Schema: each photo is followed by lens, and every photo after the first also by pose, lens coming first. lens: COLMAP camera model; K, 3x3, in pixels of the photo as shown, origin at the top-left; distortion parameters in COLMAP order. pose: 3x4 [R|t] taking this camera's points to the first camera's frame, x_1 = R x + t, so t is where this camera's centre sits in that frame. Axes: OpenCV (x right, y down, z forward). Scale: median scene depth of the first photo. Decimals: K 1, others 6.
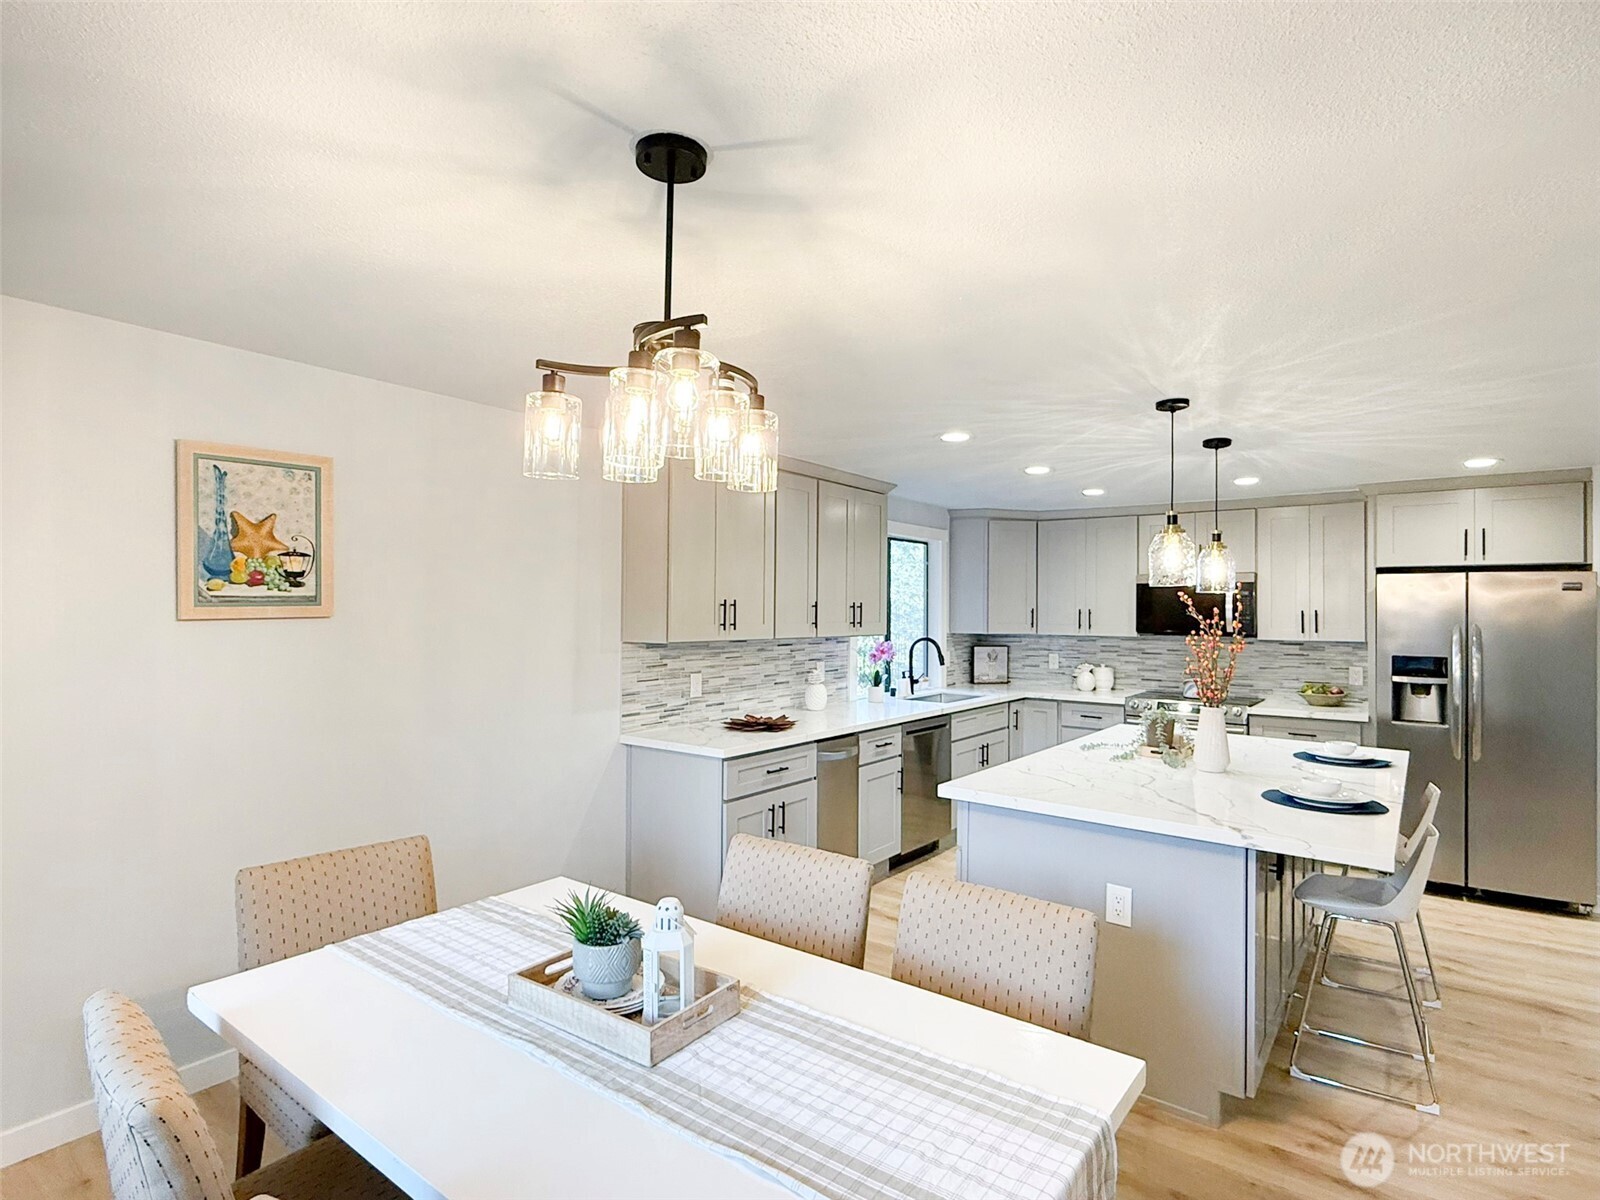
lens RADIAL K [[838.7, 0, 788.6], [0, 838.7, 601.6], [0, 0, 1]] dist [-0.001069, -0.000133]
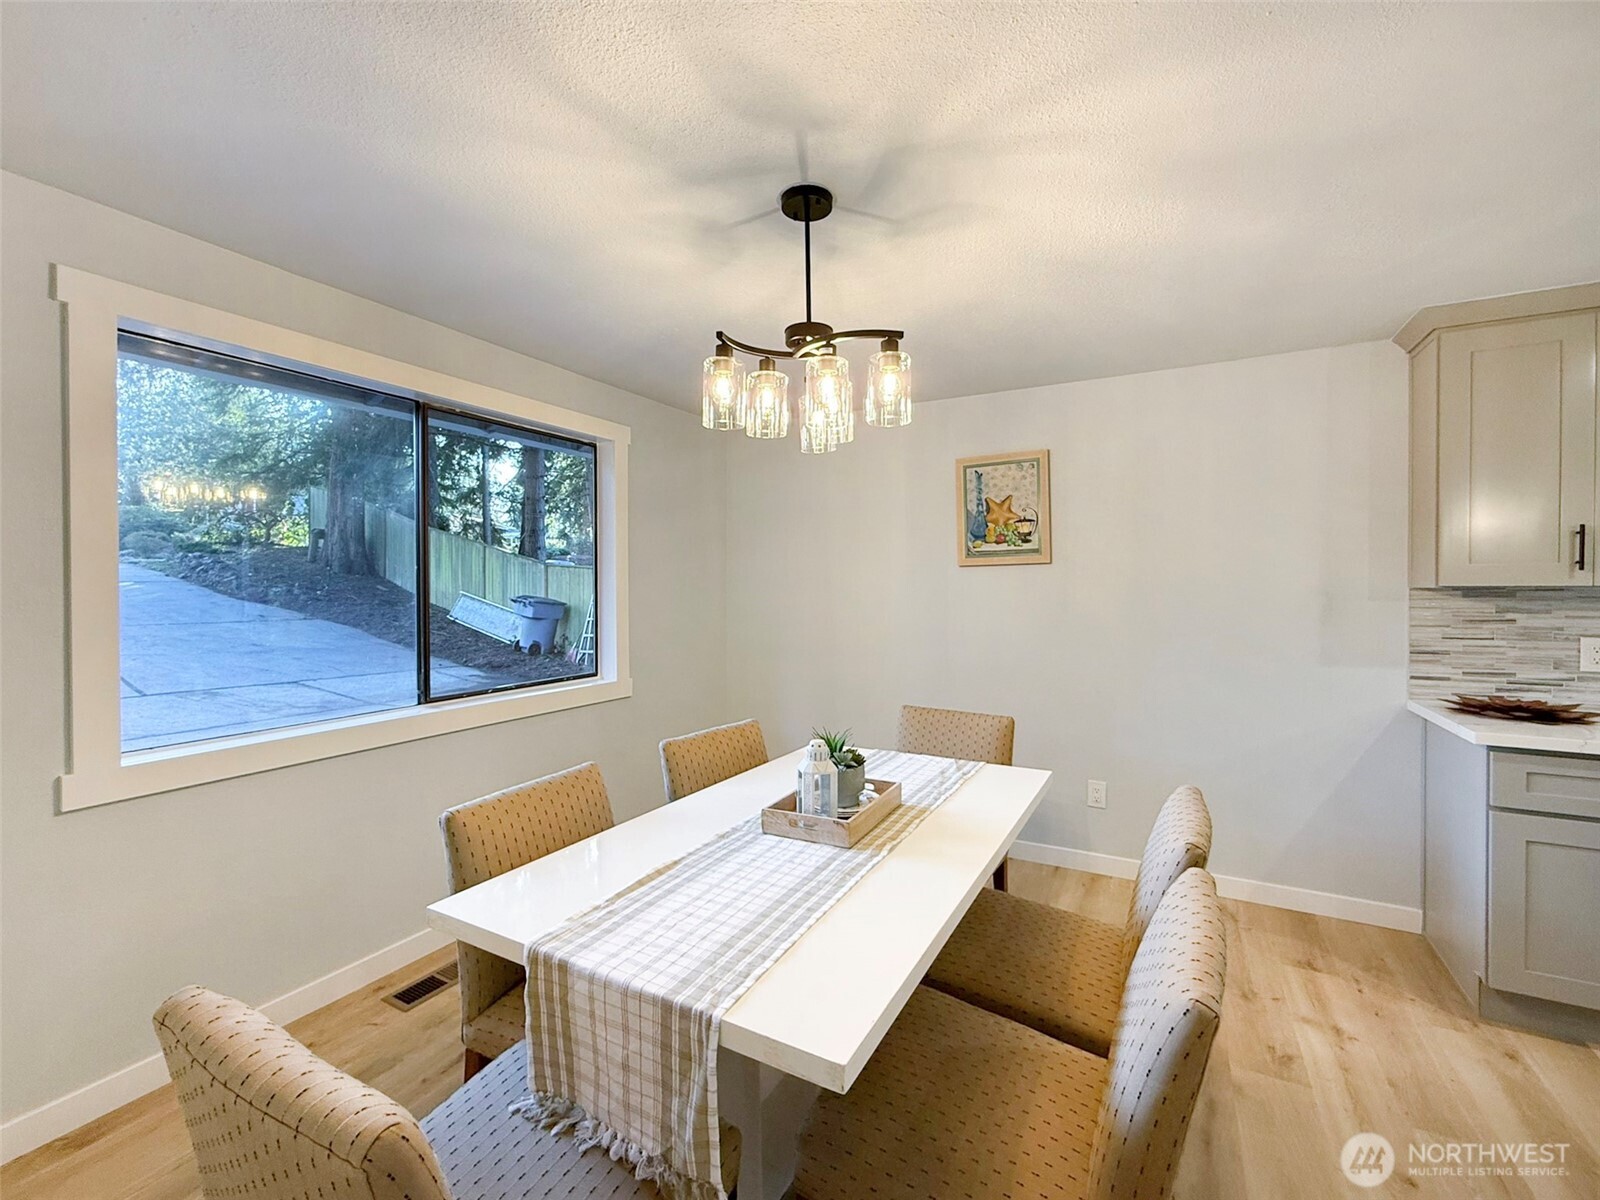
lens RADIAL K [[659.7, 0, 795.1], [0, 659.7, 594.1], [0, 0, 1]] dist [0.002009, 0.000482]
pose [[0.160793, 0.010781, -0.986929, 0.337038], [0.015654, 0.999787, 0.013472, 0.034681], [0.986864, -0.017616, 0.160590, 0.286555]]
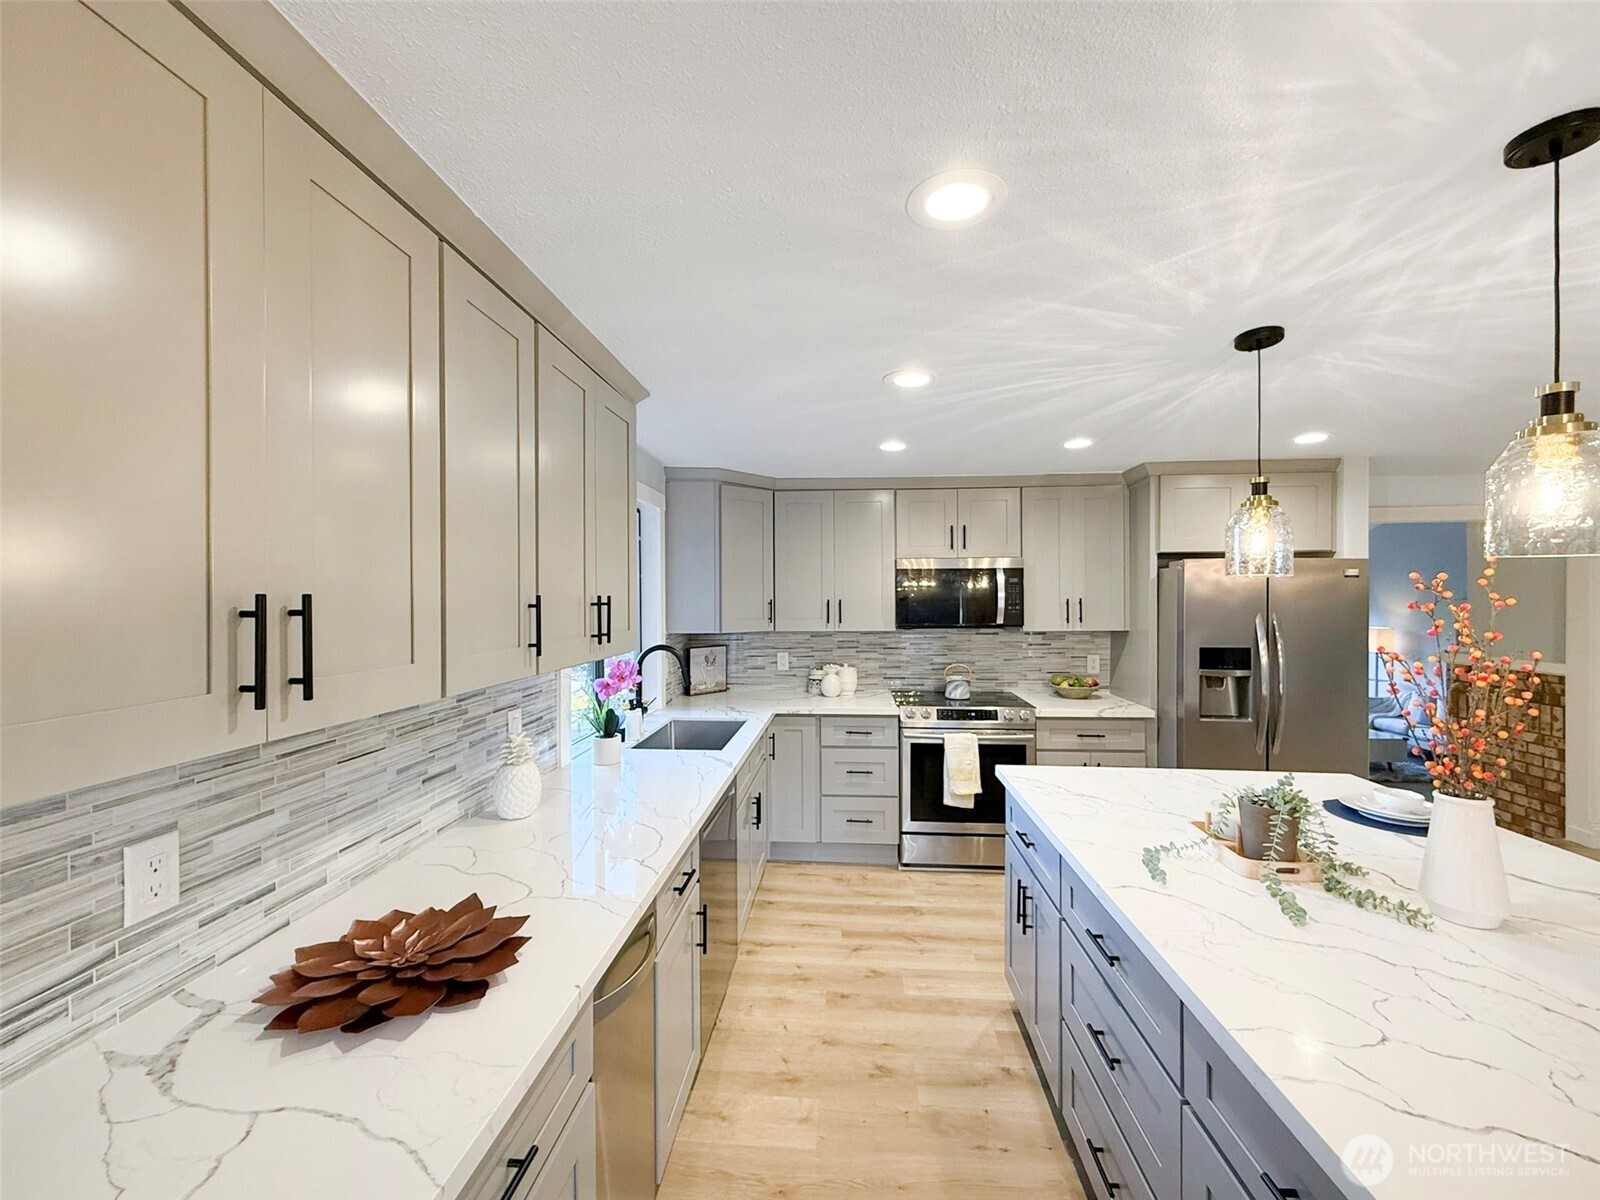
lens RADIAL K [[659.7, 0, 796.9], [0, 659.7, 602.7], [0, 0, 1]] dist [0.002009, 0.000482]
pose [[0.840273, -0.016513, 0.541912, -0.045298], [0.005407, 0.999742, 0.022079, -0.003270], [-0.542136, -0.015623, 0.840145, 0.718024]]
